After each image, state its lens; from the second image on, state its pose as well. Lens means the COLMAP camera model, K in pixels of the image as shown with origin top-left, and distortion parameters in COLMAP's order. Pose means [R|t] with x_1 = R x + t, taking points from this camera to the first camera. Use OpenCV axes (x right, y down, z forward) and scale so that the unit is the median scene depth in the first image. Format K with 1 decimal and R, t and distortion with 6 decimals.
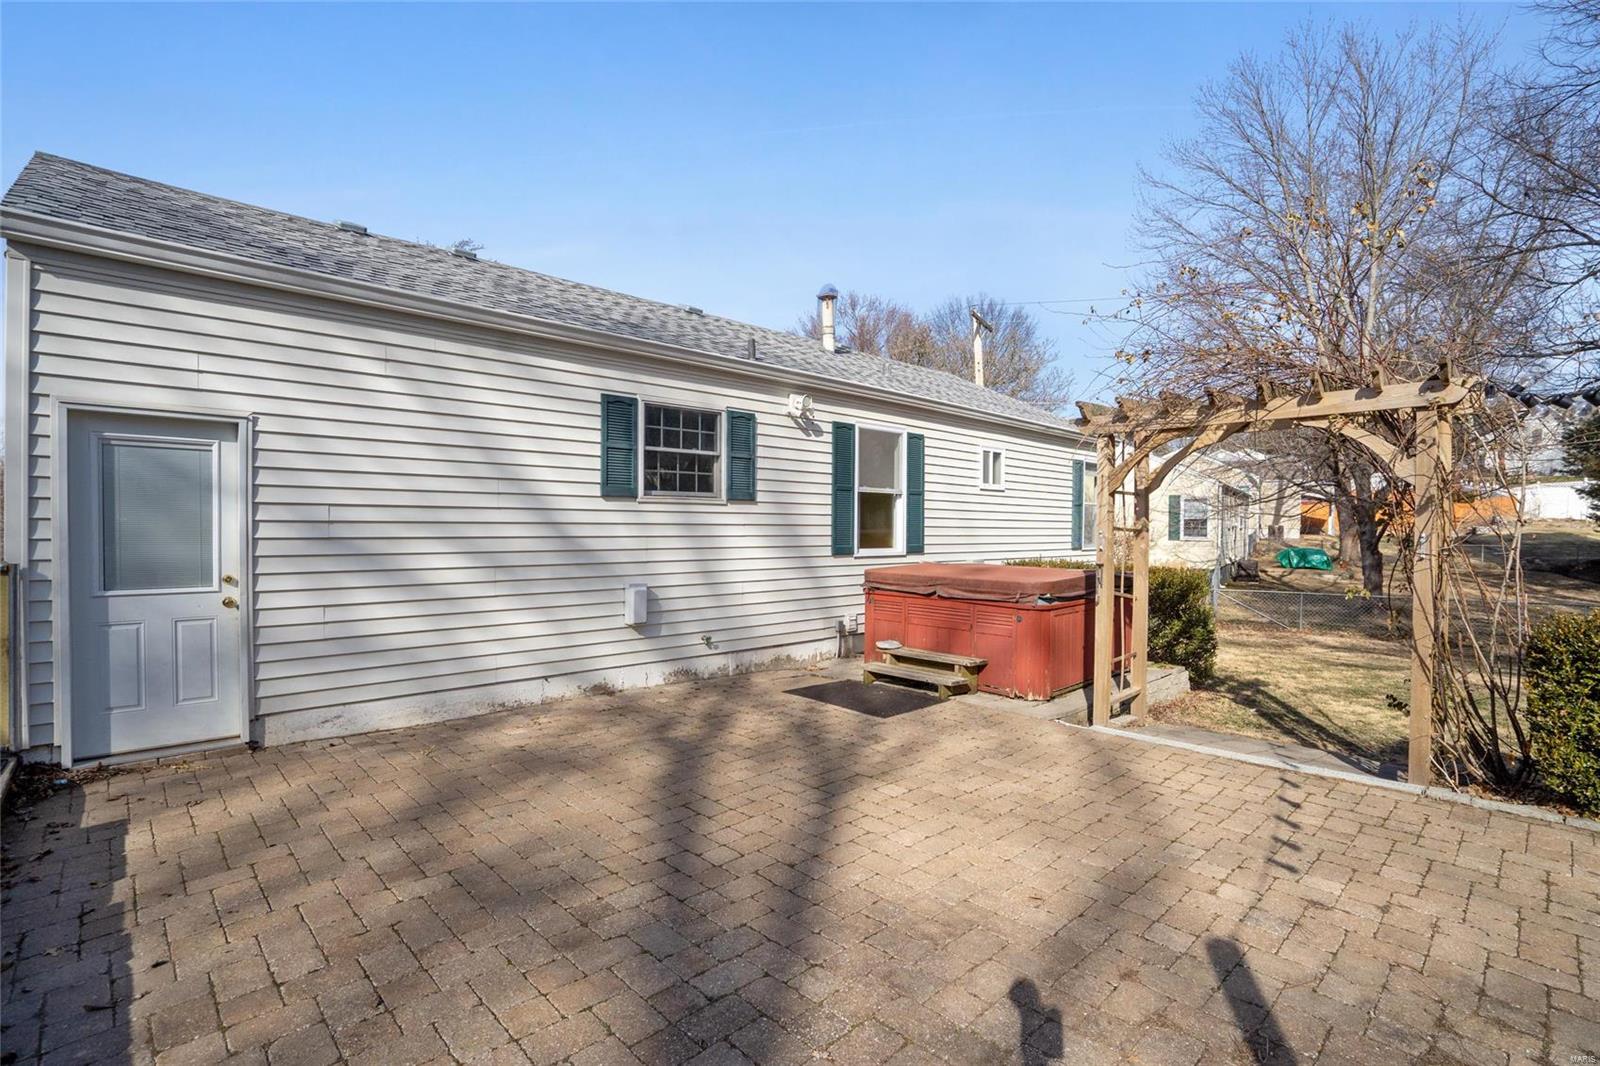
lens RADIAL K [[747.6, 0, 808.7], [0, 747.6, 548.2], [0, 0, 1]] dist [-0.040697, 0.010462]
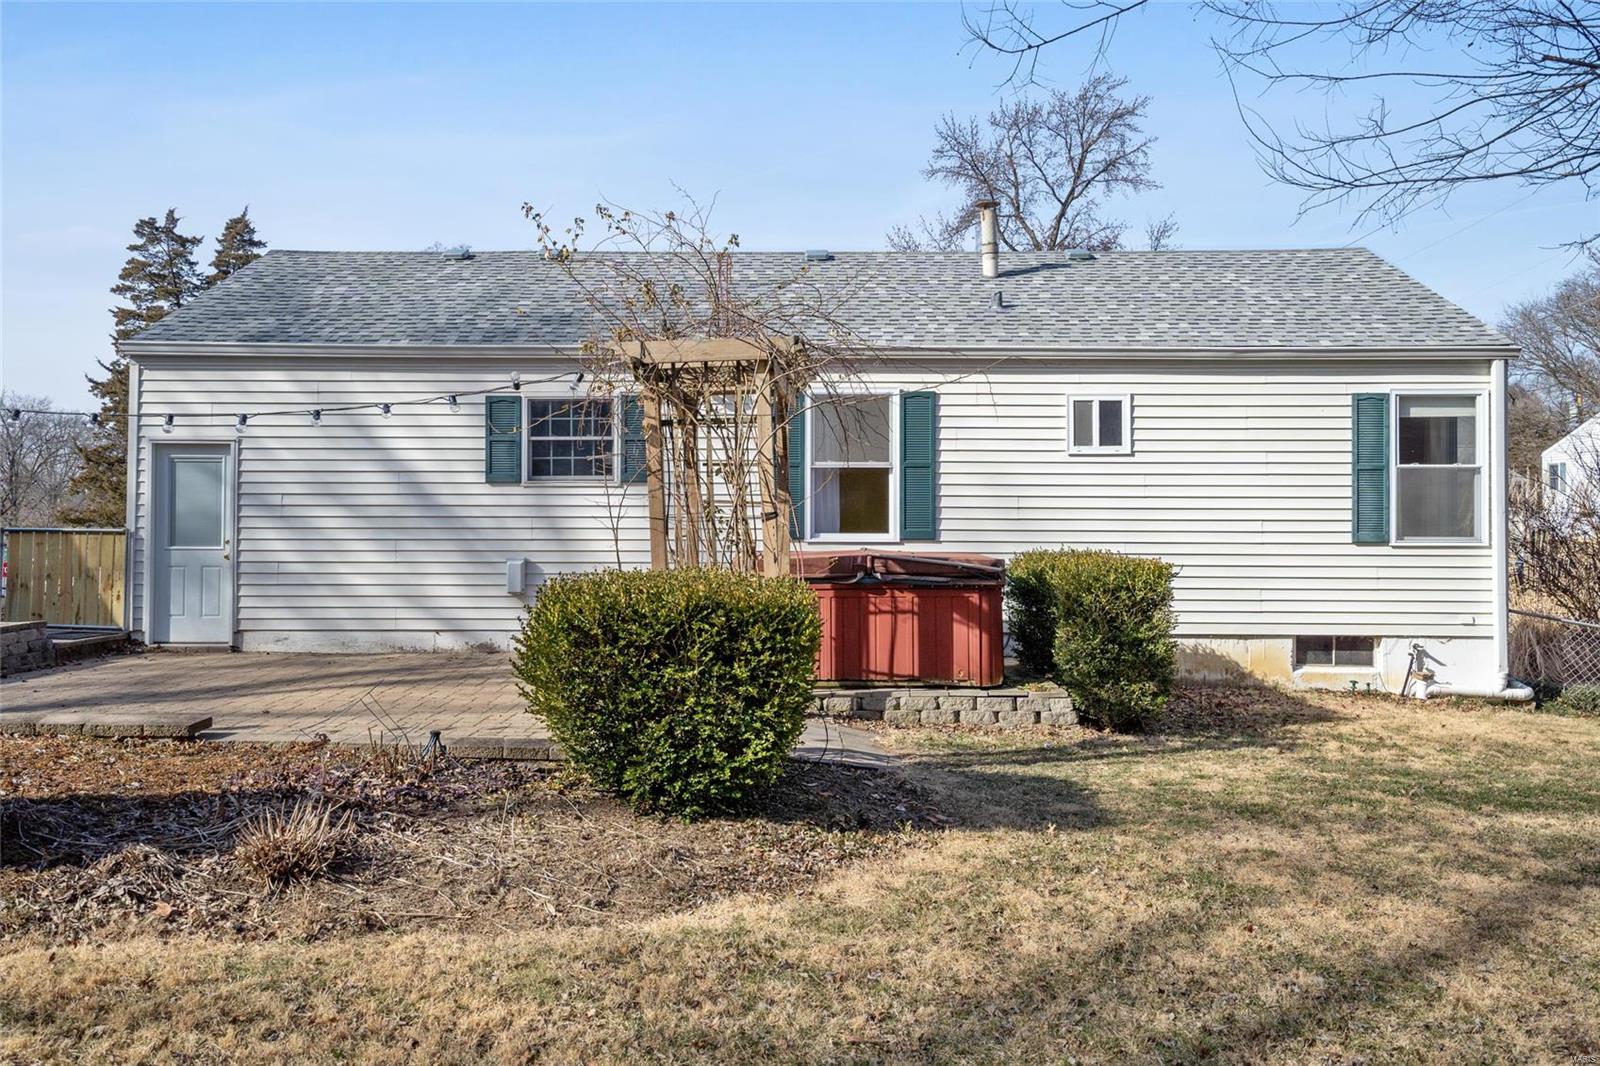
lens RADIAL K [[1379.3, 0, 789.3], [0, 1379.3, 521.7], [0, 0, 1]] dist [0.069039, 0.008572]
pose [[0.709018, -0.008173, -0.705143, 1.436540], [-0.017627, 0.999415, -0.029307, 0.042567], [0.704970, 0.033209, 0.708459, -0.190280]]
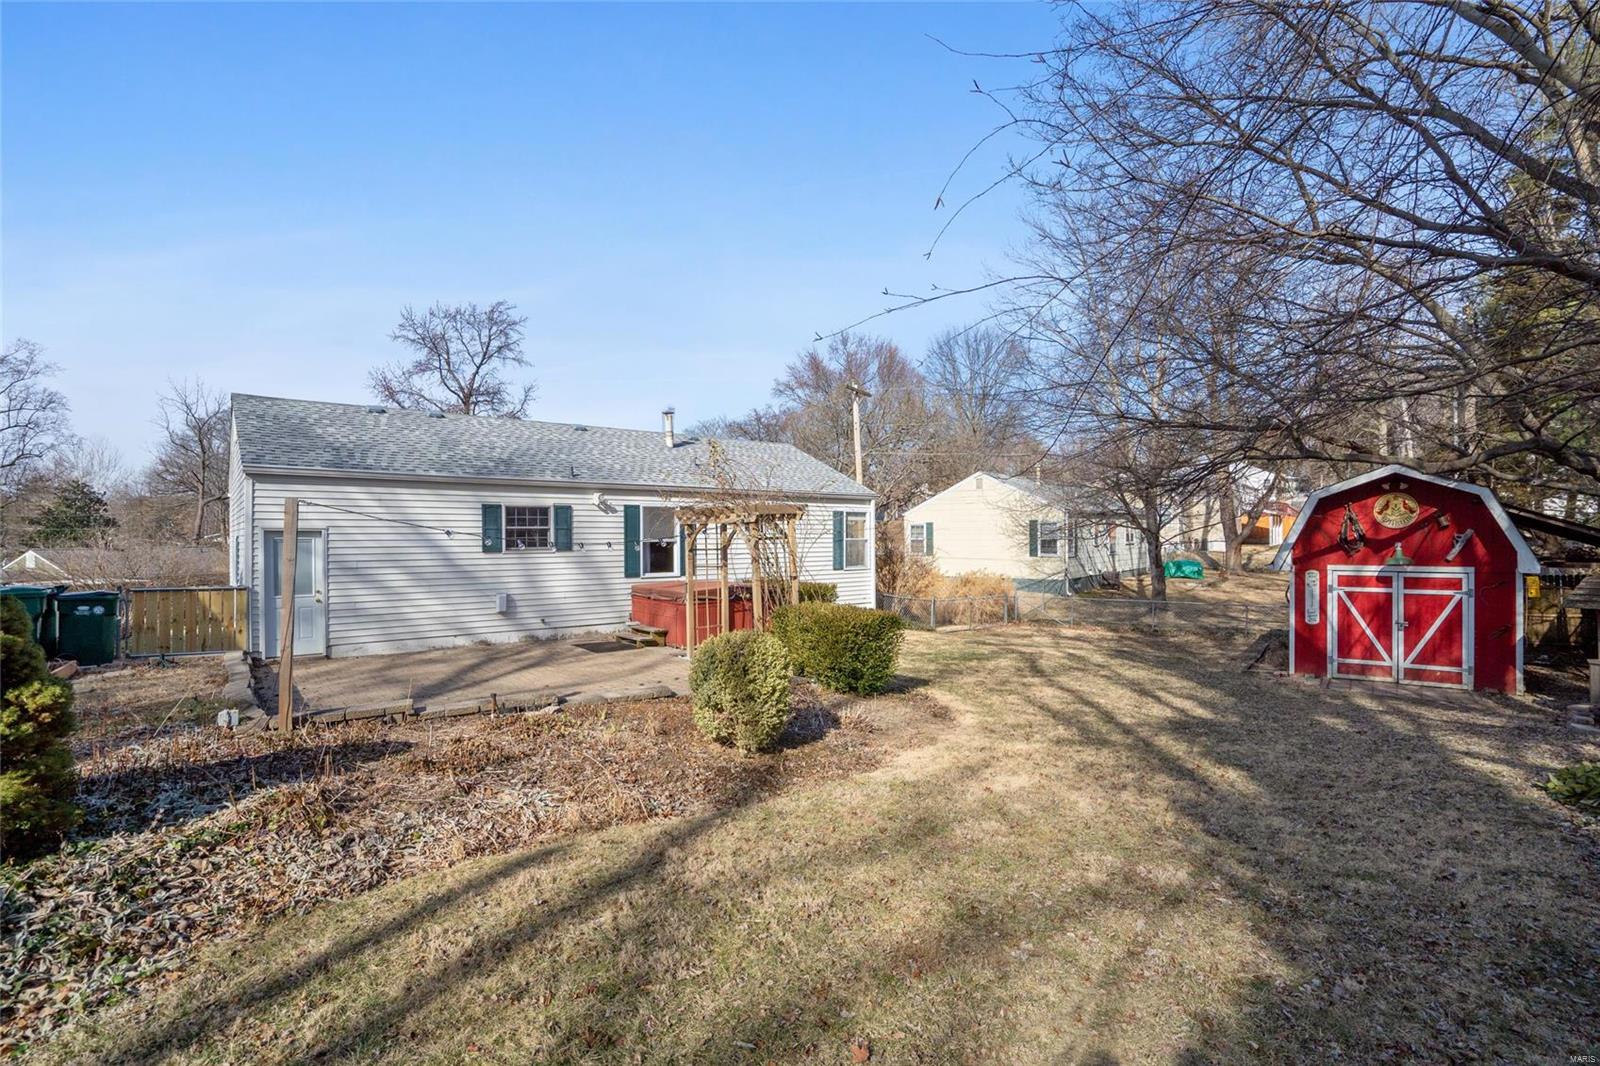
lens RADIAL K [[747.6, 0, 800.8], [0, 747.6, 549.4], [0, 0, 1]] dist [-0.040697, 0.010462]
pose [[0.996811, -0.012218, -0.078857, 0.713516], [0.011130, 0.999837, -0.014215, -0.032701], [0.079018, 0.013292, 0.996785, -0.935687]]
